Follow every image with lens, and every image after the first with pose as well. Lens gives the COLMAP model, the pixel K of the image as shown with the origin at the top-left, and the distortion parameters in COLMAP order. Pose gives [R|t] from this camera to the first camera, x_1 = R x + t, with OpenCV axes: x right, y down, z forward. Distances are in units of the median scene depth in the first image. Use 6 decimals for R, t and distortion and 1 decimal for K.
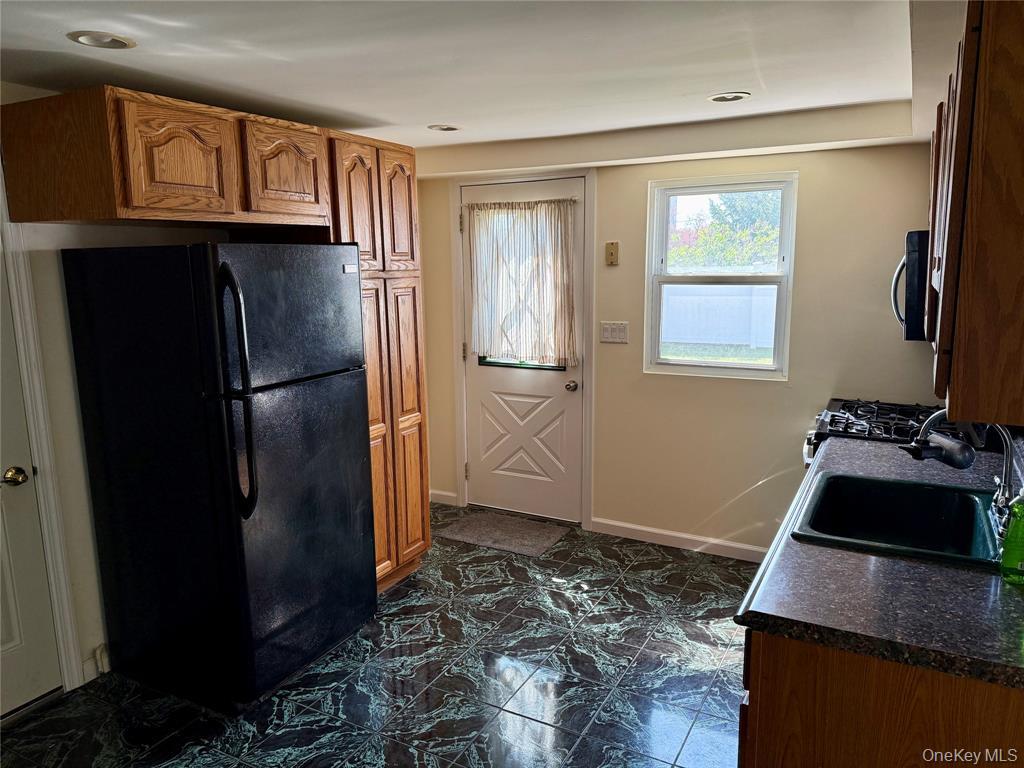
lens RADIAL K [[723.1, 0, 513.3], [0, 723.1, 387.7], [0, 0, 1]] dist [0.031710, -0.019796]
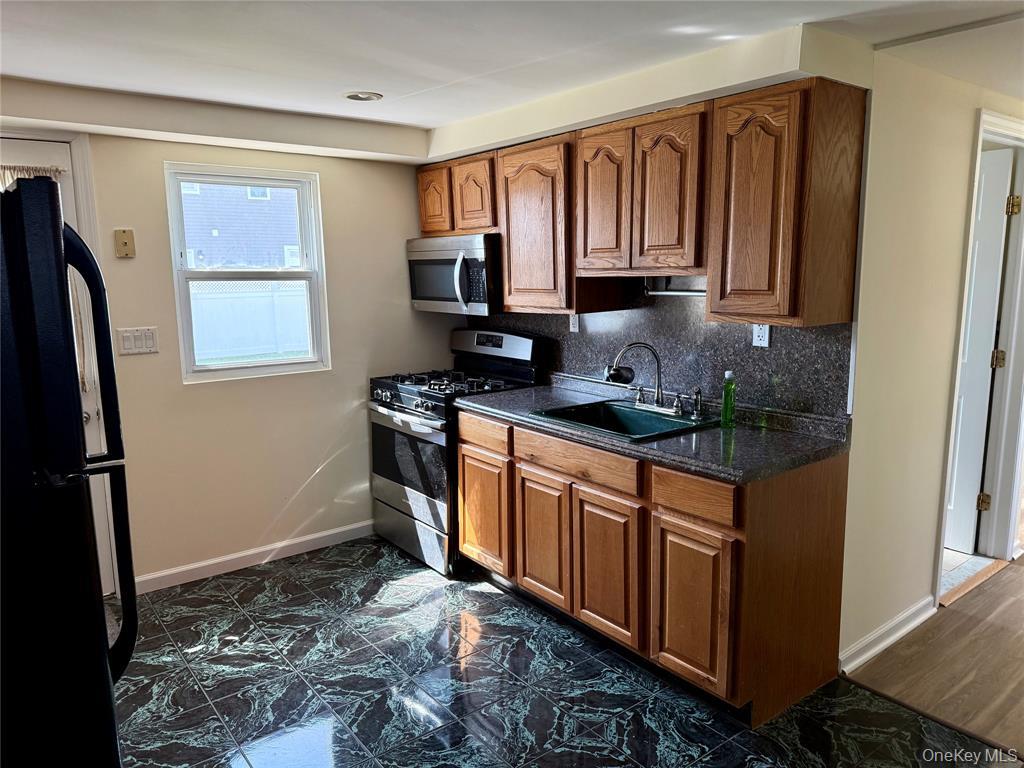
lens RADIAL K [[723.1, 0, 514.8], [0, 723.1, 382.9], [0, 0, 1]] dist [0.031710, -0.019796]
pose [[0.393234, -0.135887, 0.909342, -0.477595], [0.165638, 0.983307, 0.075312, -0.023622], [-0.904396, 0.121006, 0.409177, 0.310723]]
